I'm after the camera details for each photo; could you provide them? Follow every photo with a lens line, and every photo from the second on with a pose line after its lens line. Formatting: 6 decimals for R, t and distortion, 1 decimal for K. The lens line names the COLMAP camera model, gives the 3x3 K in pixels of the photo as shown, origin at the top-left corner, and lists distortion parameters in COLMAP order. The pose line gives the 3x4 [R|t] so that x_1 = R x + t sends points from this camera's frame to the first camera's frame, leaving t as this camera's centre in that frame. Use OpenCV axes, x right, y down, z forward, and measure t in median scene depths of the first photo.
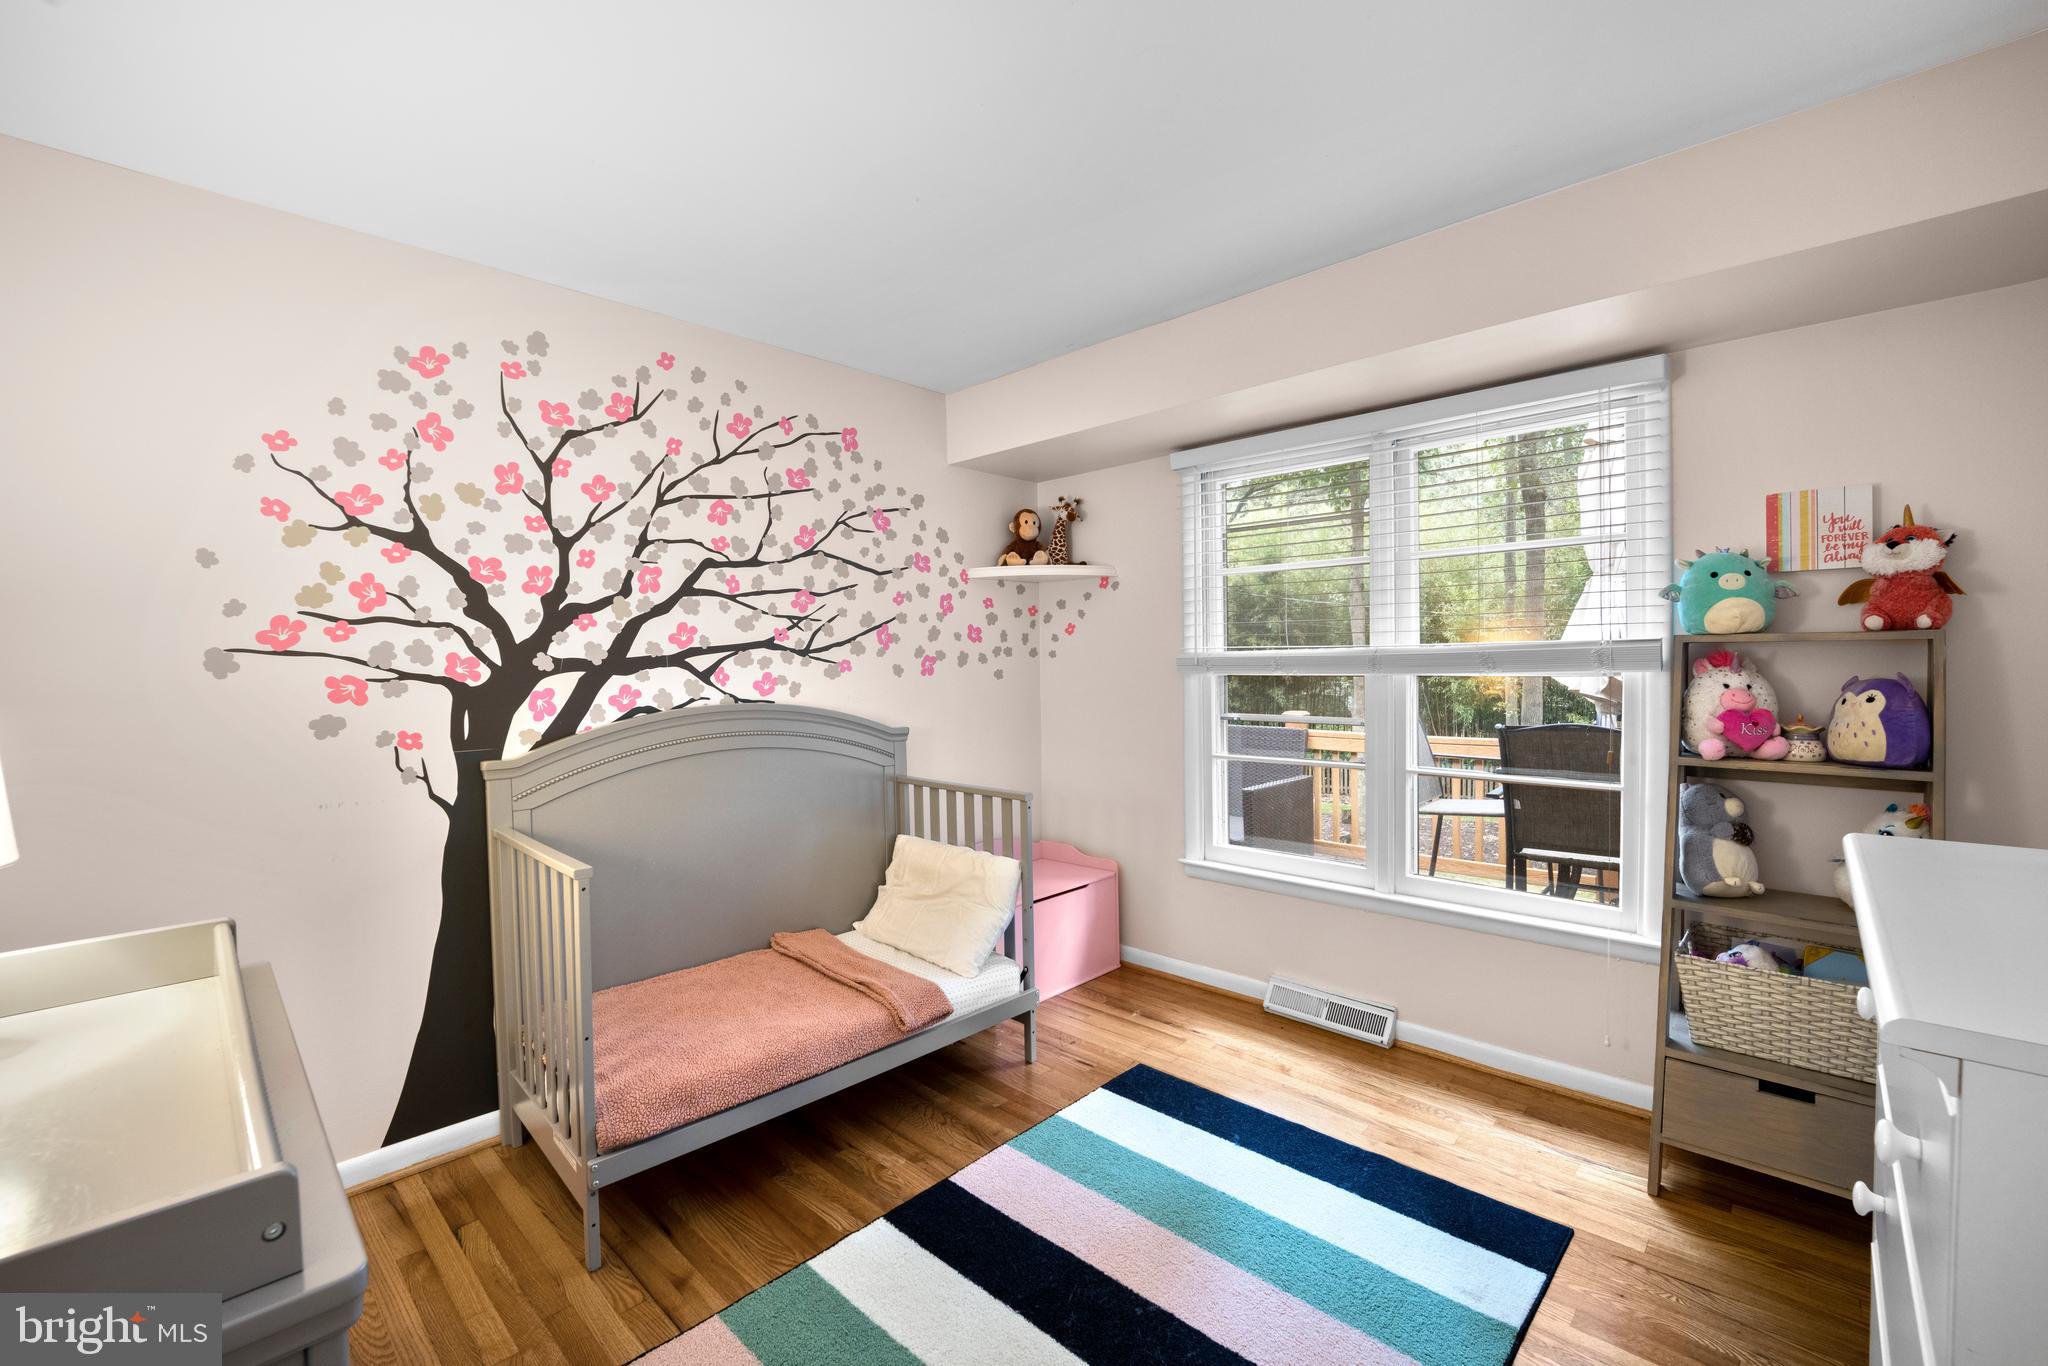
lens RADIAL K [[849.9, 0, 1024.0], [0, 849.9, 674.5], [0, 0, 1]] dist [-0.027974, 0.000105]
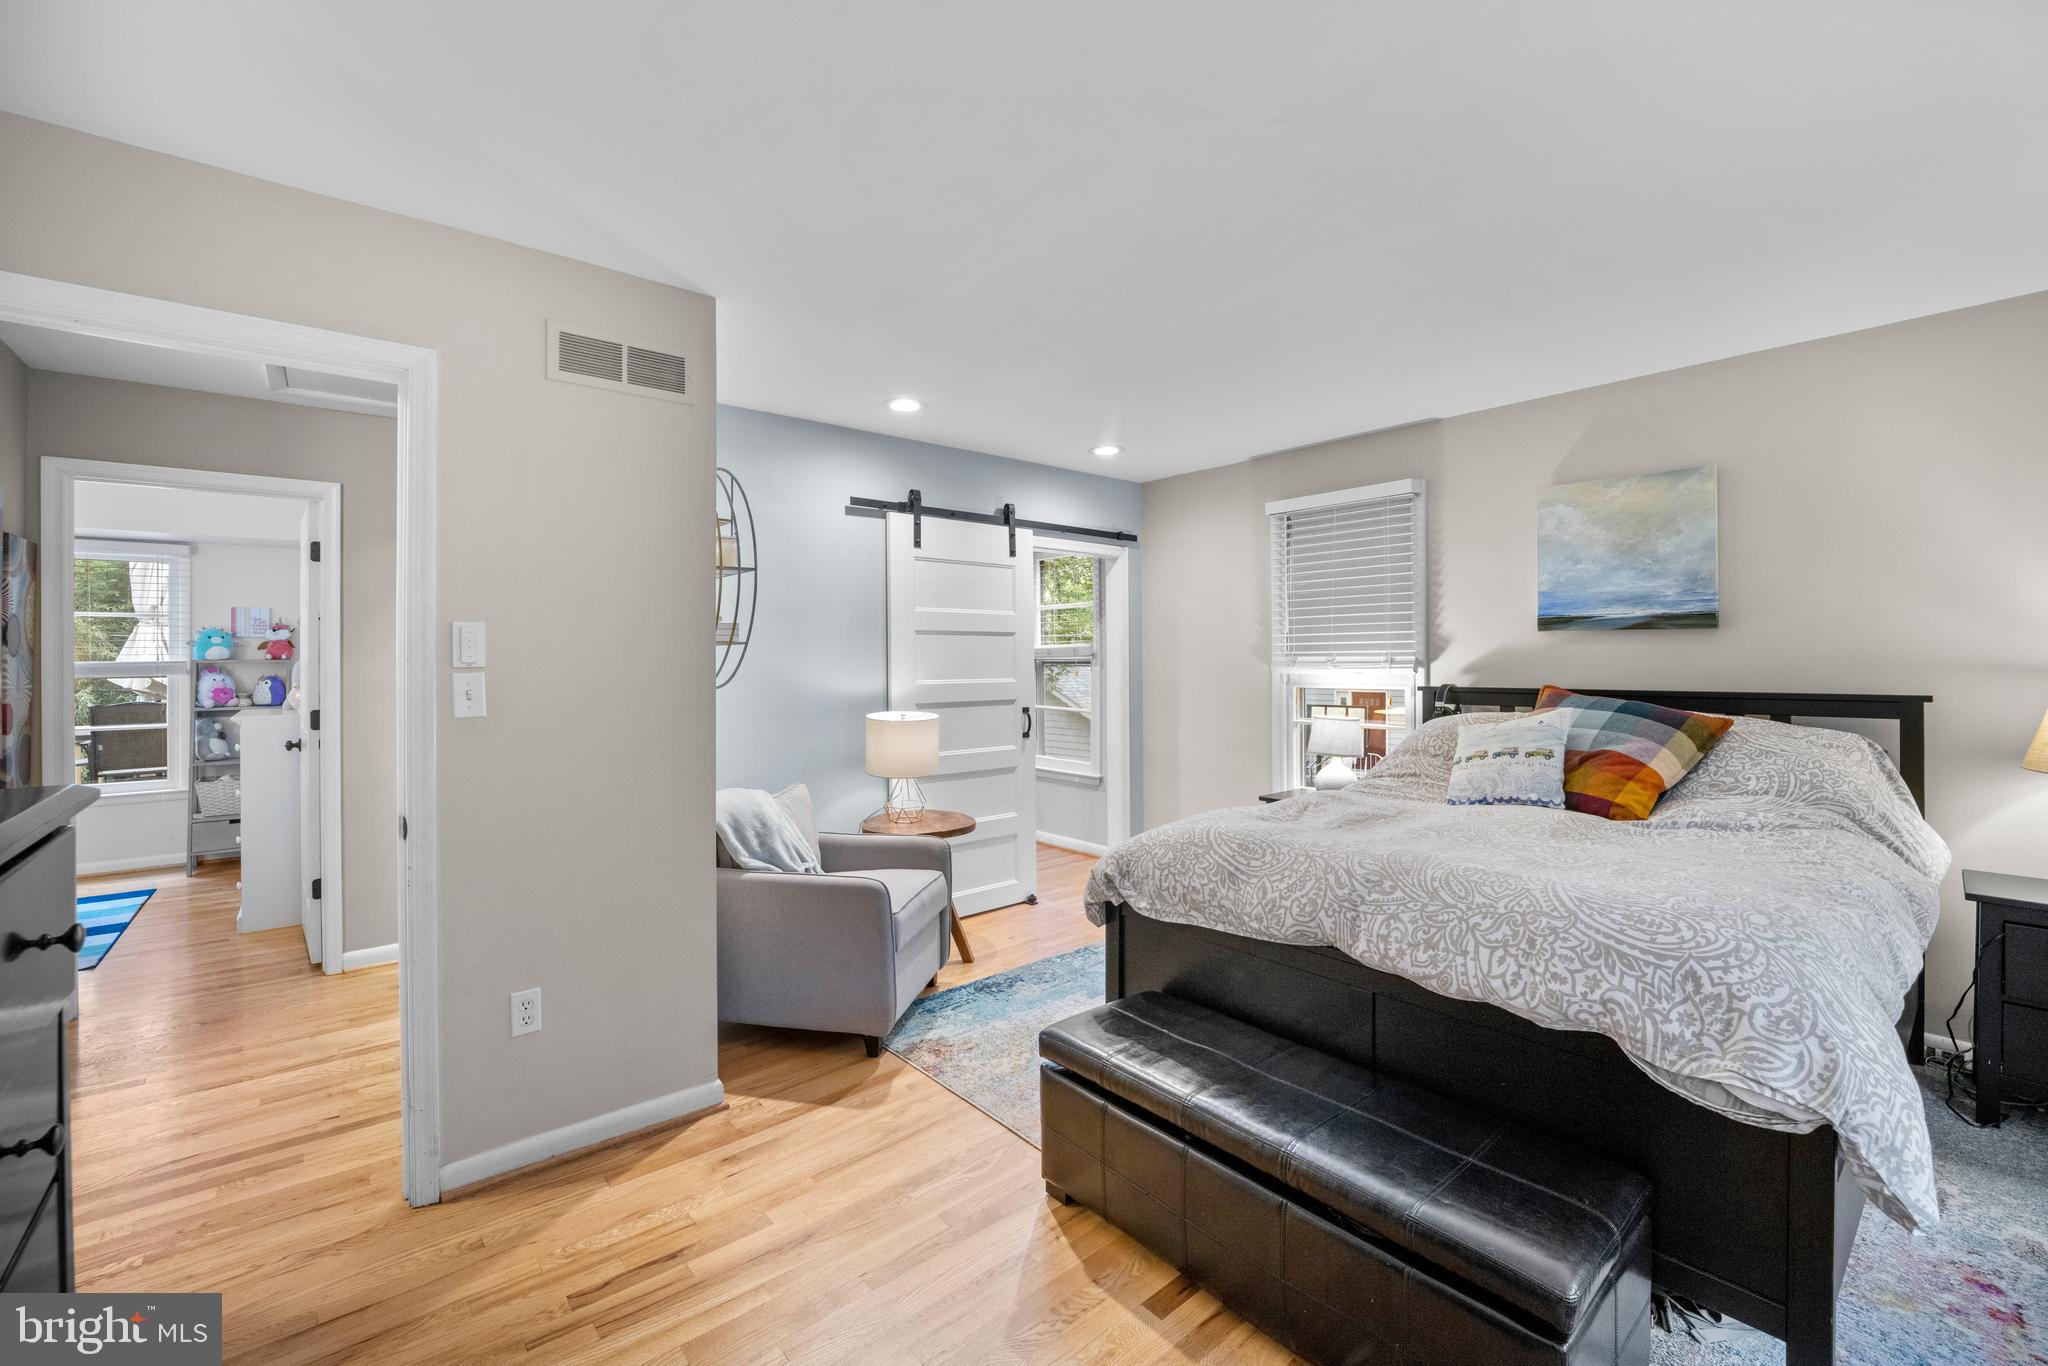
lens RADIAL K [[842.8, 0, 1023.0], [0, 842.8, 654.7], [0, 0, 1]] dist [-0.026058, 0.000118]
pose [[0.112899, 0.014007, 0.993508, -1.418583], [0.023705, 0.999578, -0.016787, 0.037775], [-0.993324, 0.025446, 0.112519, -1.793931]]
